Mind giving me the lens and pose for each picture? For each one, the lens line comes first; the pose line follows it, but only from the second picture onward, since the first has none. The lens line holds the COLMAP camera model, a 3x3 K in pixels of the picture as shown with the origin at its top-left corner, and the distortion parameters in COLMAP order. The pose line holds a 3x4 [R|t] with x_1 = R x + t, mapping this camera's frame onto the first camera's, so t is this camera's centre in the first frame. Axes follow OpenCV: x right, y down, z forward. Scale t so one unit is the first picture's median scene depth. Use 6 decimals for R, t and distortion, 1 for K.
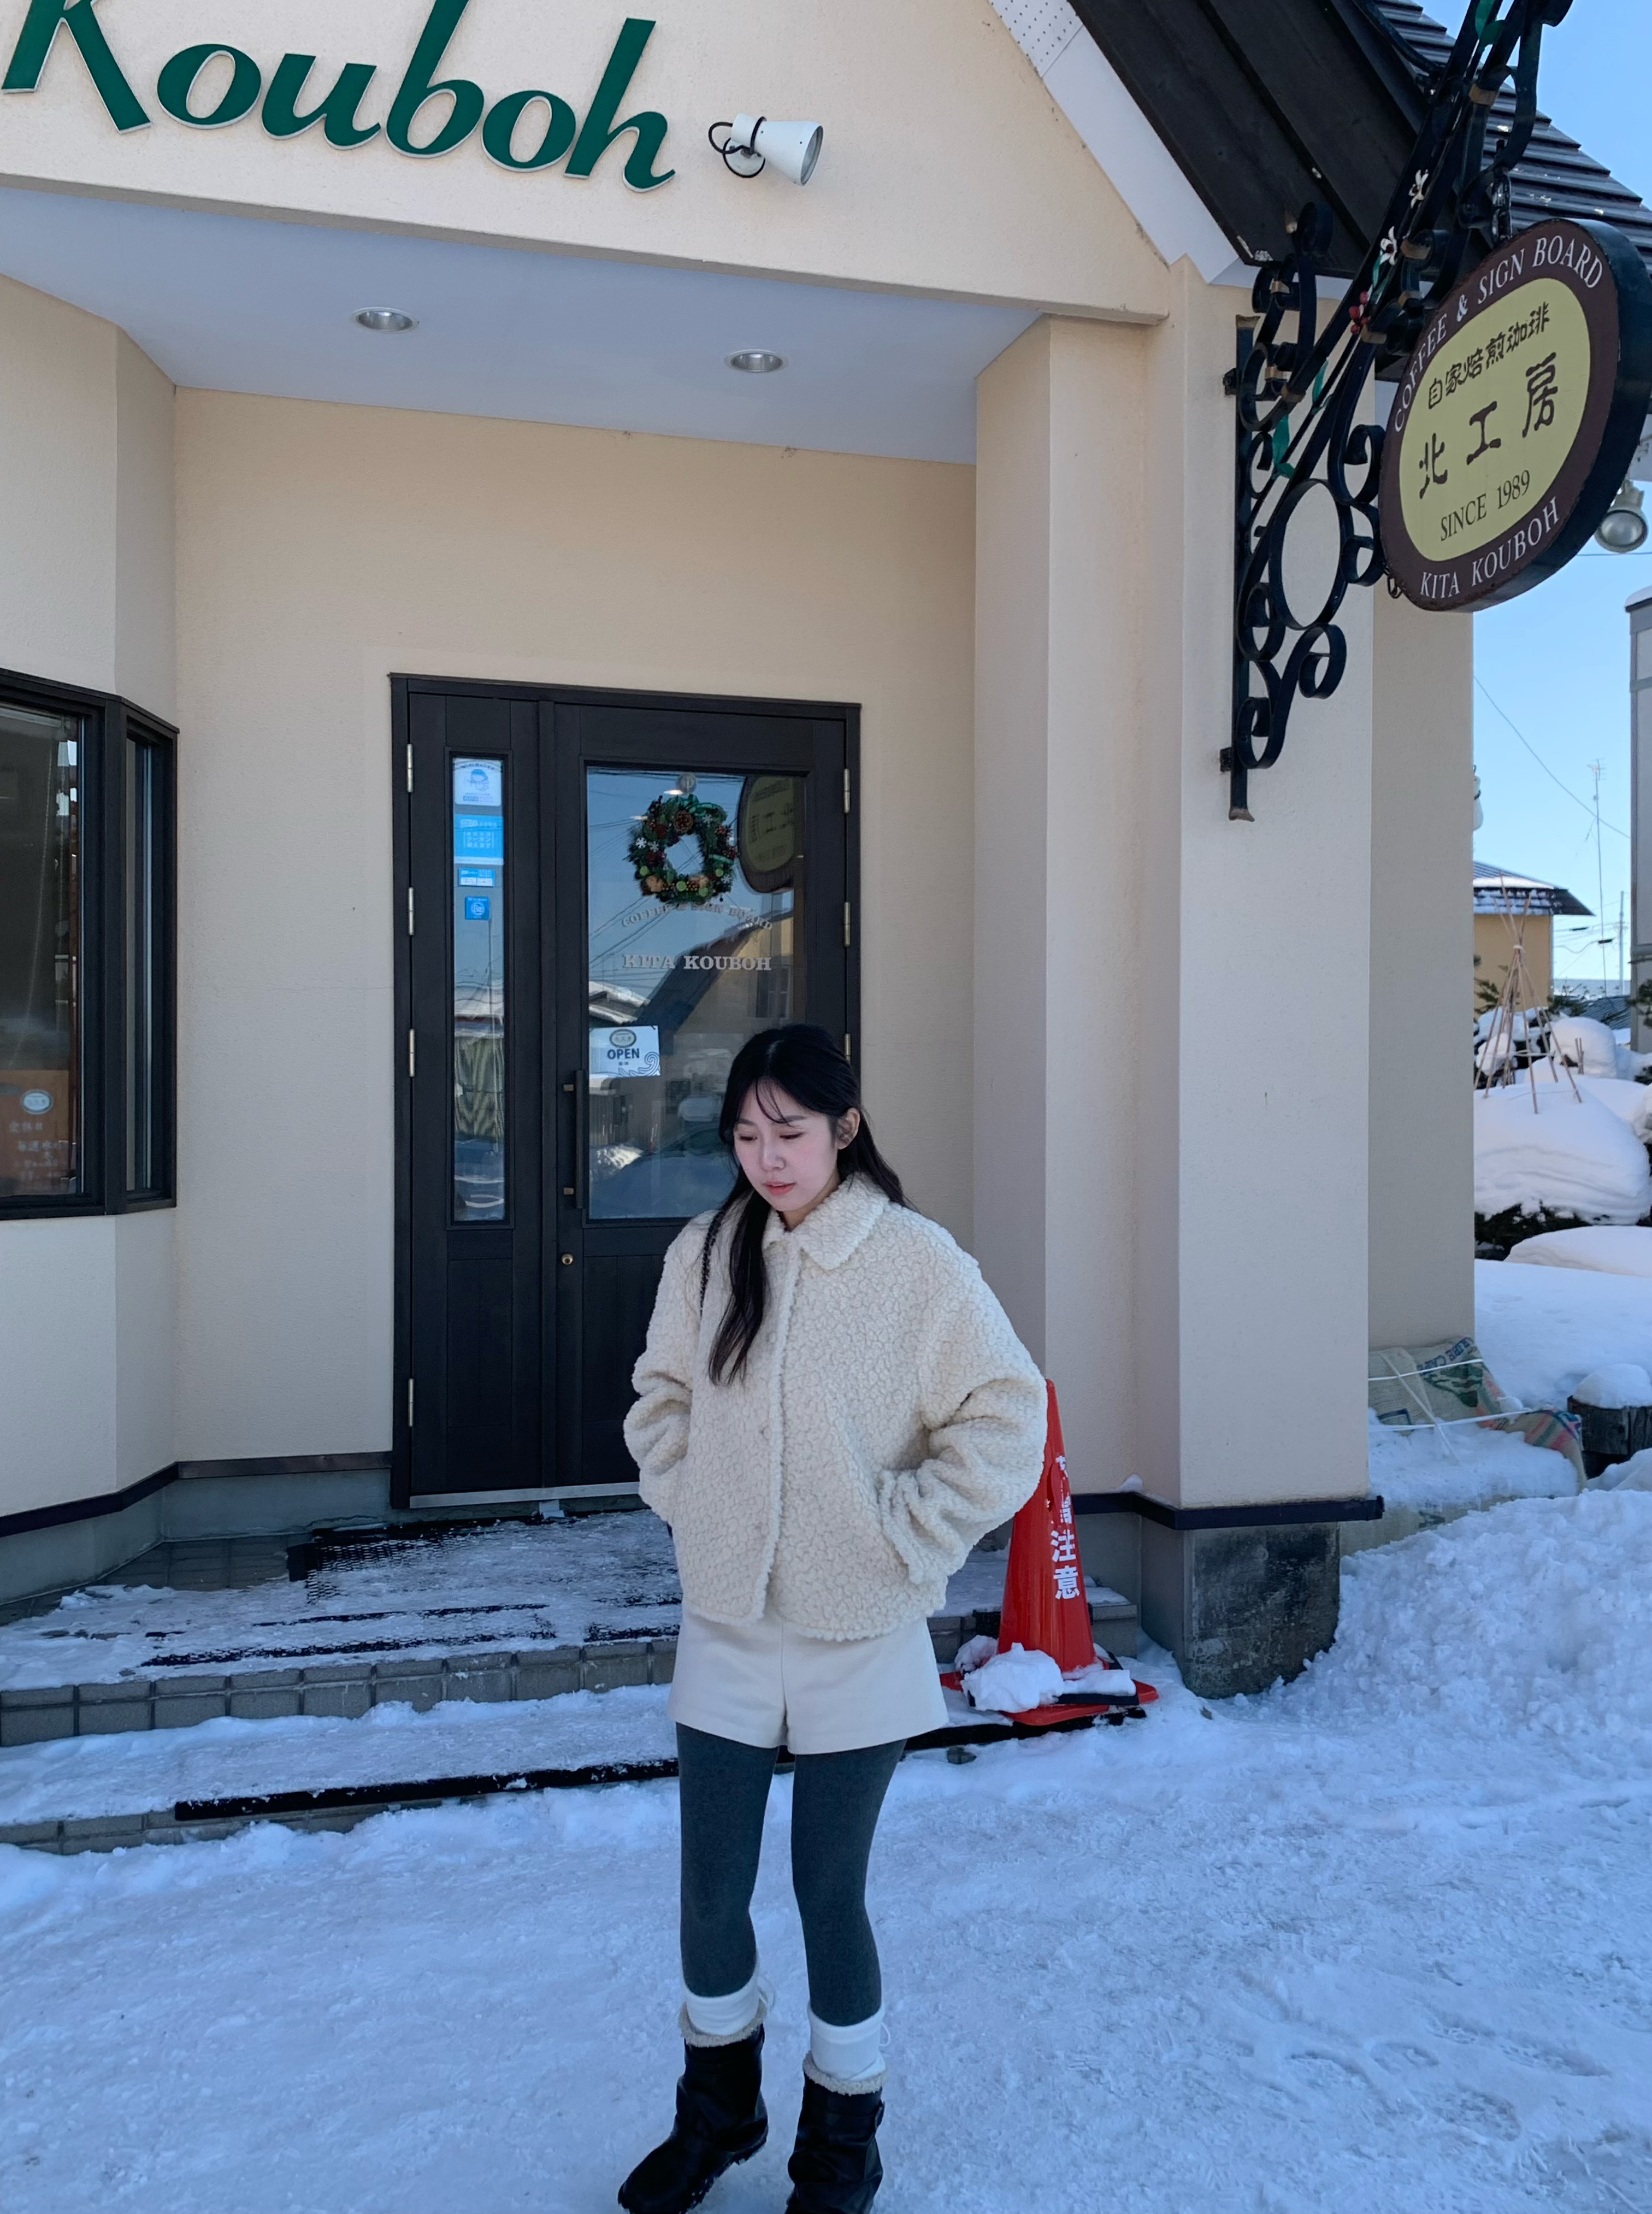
lens RADIAL K [[2045.9, 0, 830.5], [0, 2045.9, 1099.3], [0, 0, 1]] dist [0.010619, 0.002195]
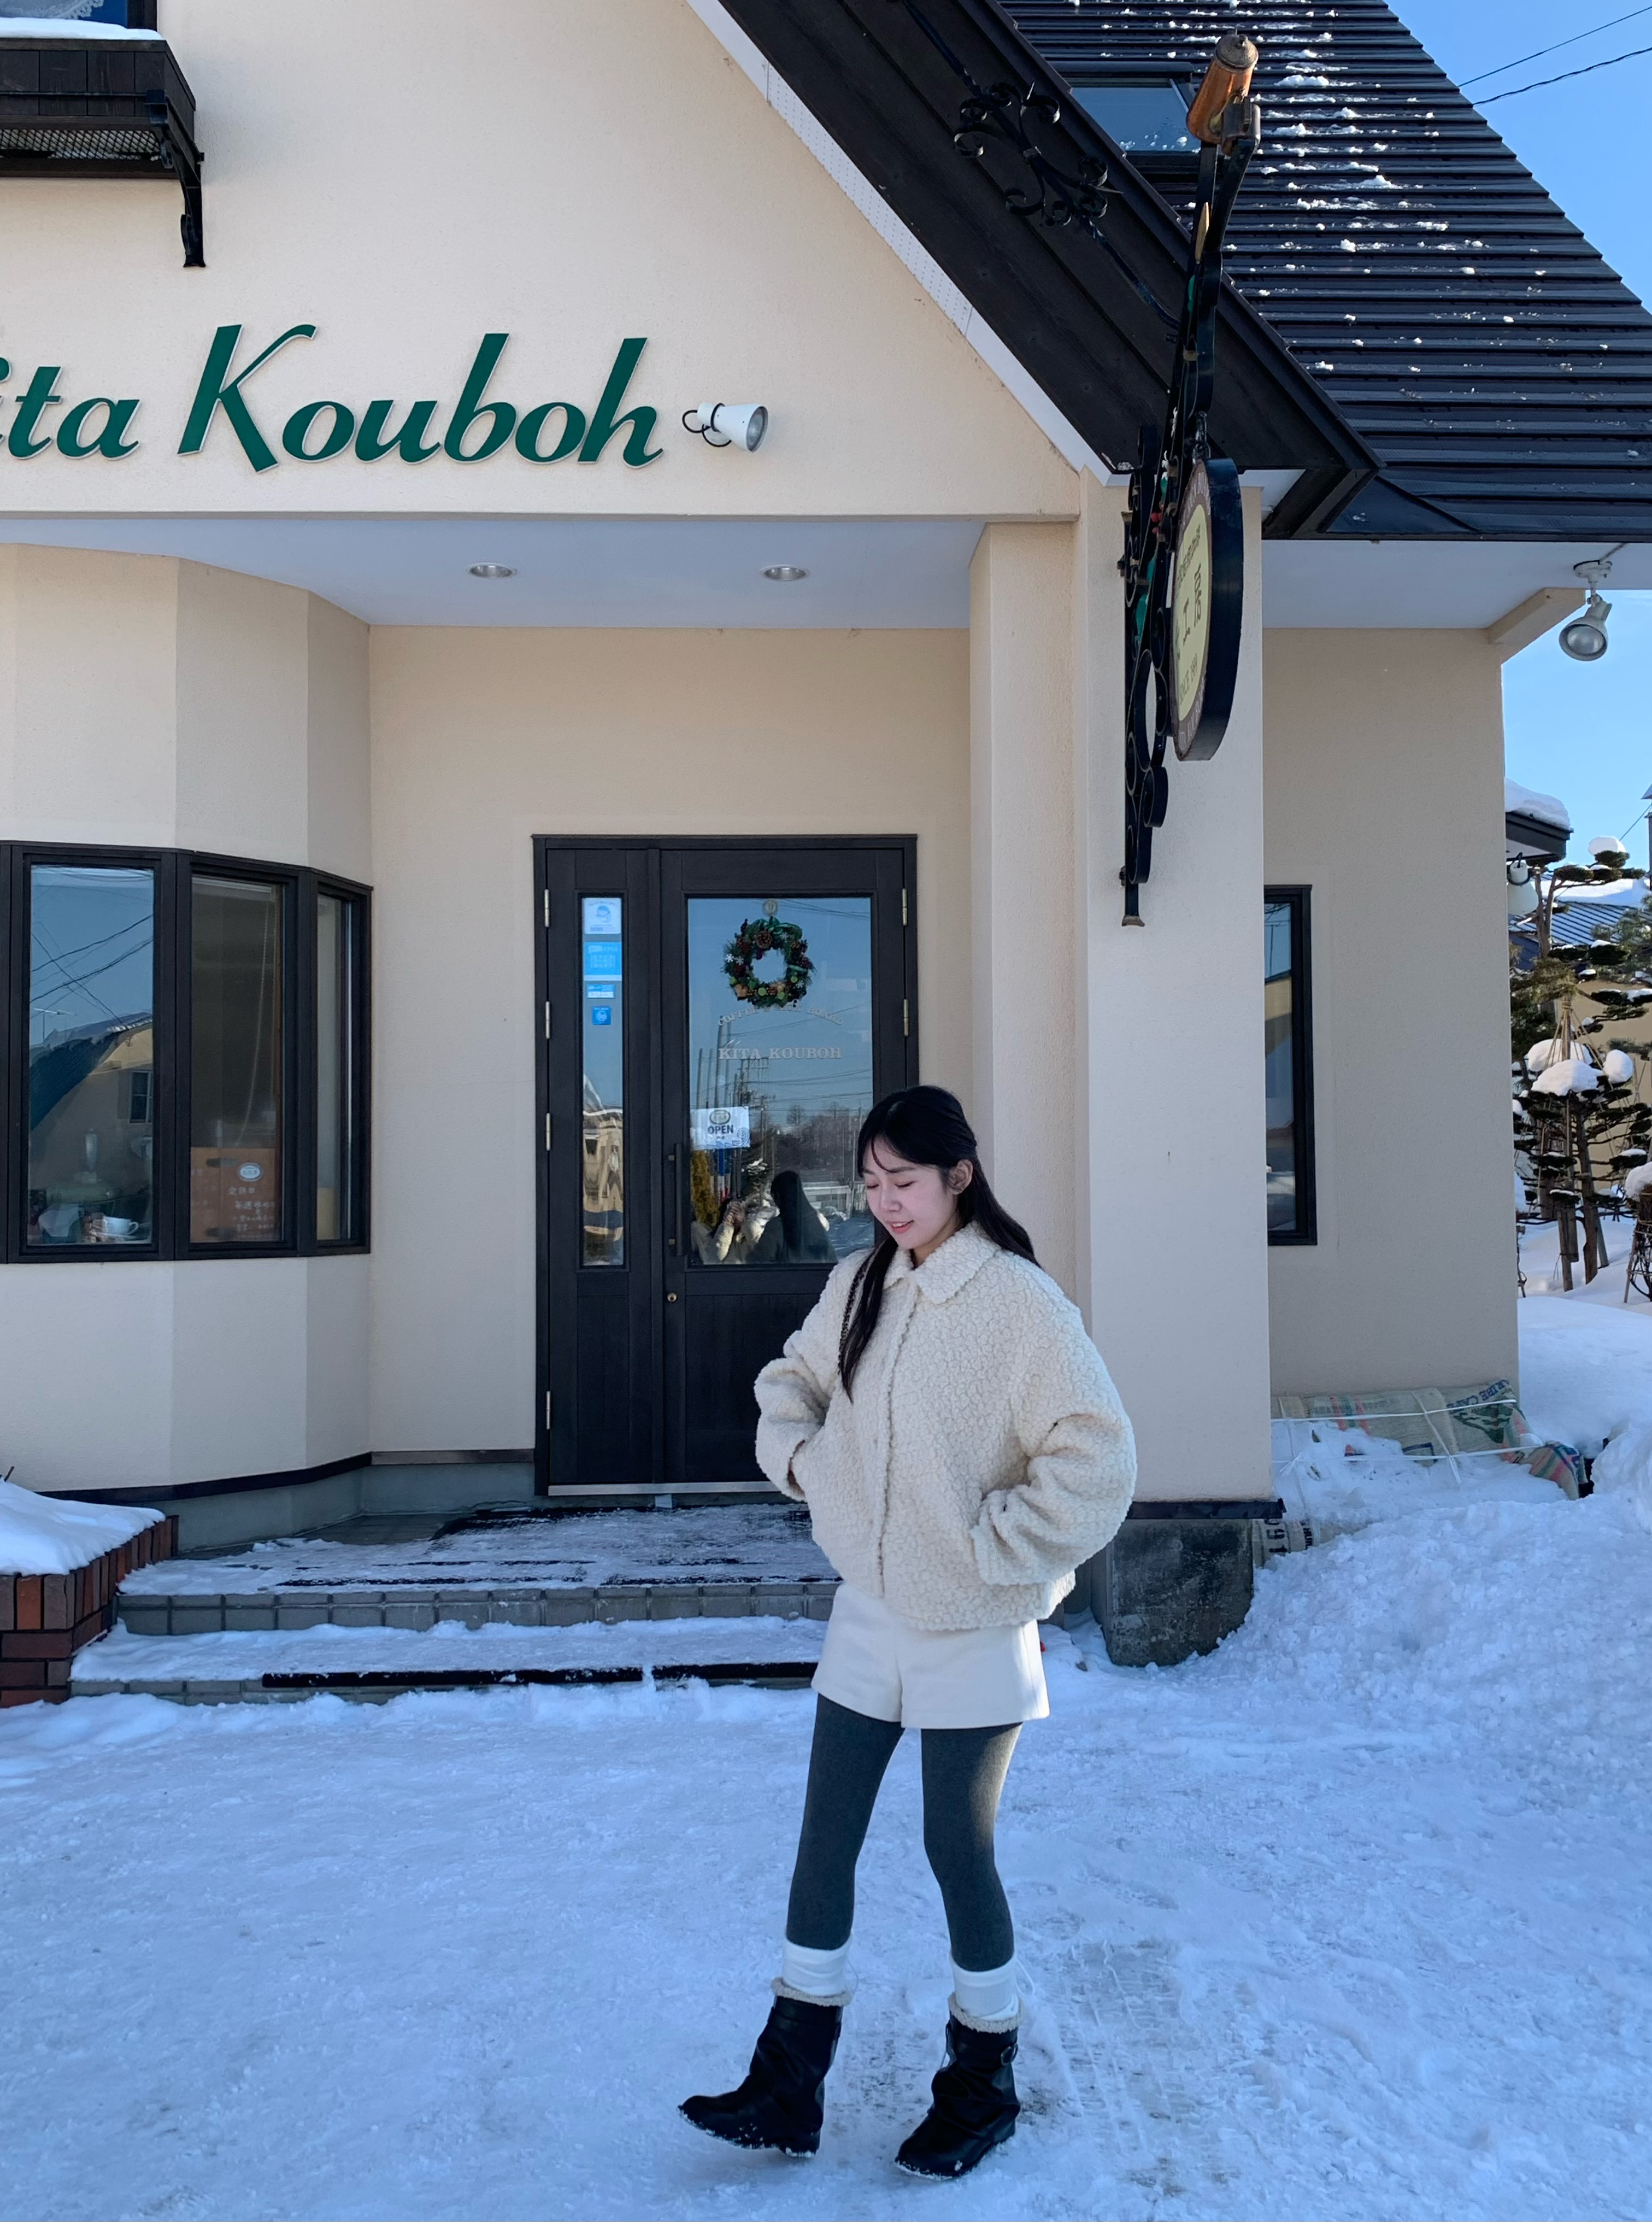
lens RADIAL K [[2048.6, 0, 826.0], [0, 2048.6, 1111.0], [0, 0, 1]] dist [0.100270, -0.223143]
pose [[0.964927, -0.018784, -0.261844, 0.369440], [0.009061, 0.999226, -0.038292, 0.018293], [0.262361, 0.034576, 0.964350, -0.227881]]
